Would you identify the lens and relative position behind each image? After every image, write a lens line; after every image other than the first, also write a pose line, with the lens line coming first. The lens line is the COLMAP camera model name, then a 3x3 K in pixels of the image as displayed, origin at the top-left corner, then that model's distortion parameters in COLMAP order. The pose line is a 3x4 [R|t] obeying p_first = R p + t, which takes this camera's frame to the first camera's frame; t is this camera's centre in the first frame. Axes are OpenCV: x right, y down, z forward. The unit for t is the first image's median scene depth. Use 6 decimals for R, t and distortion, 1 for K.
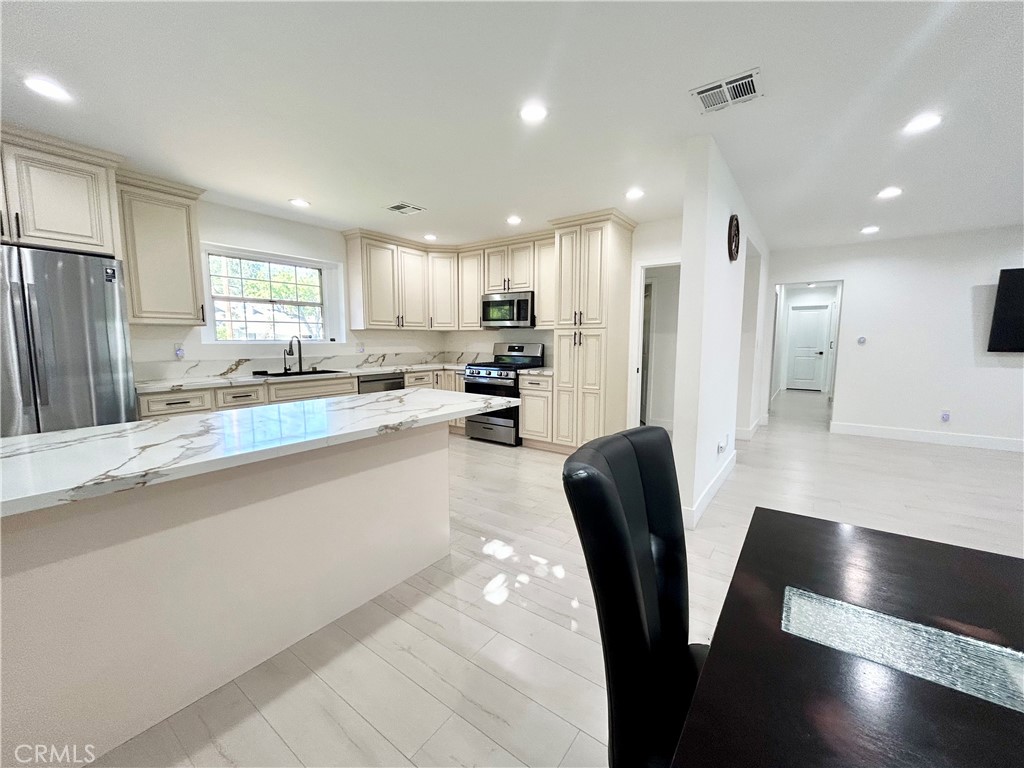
lens RADIAL K [[410.2, 0, 514.3], [0, 410.2, 383.8], [0, 0, 1]] dist [-0.001400, 0.000500]
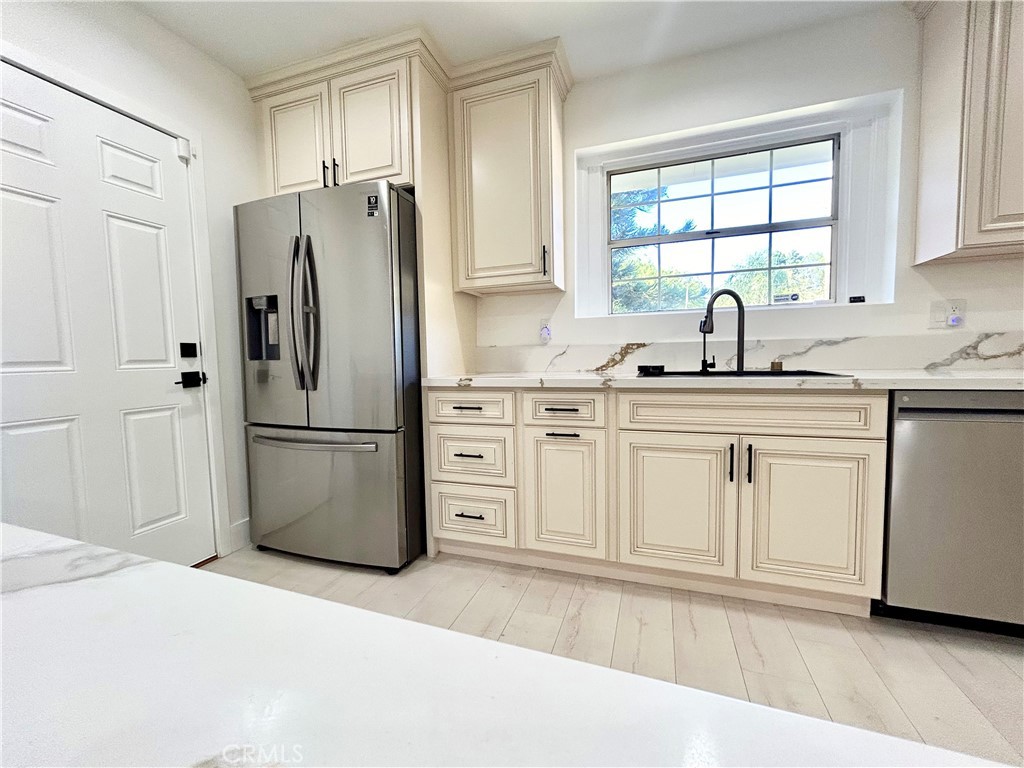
lens RADIAL K [[410.2, 0, 508.5], [0, 410.2, 383.5], [0, 0, 1]] dist [-0.001400, 0.000500]
pose [[0.277478, 0.058798, -0.958931, -0.163980], [-0.081039, 0.996001, 0.037621, -0.012375], [0.957308, 0.067272, 0.281133, 0.647200]]
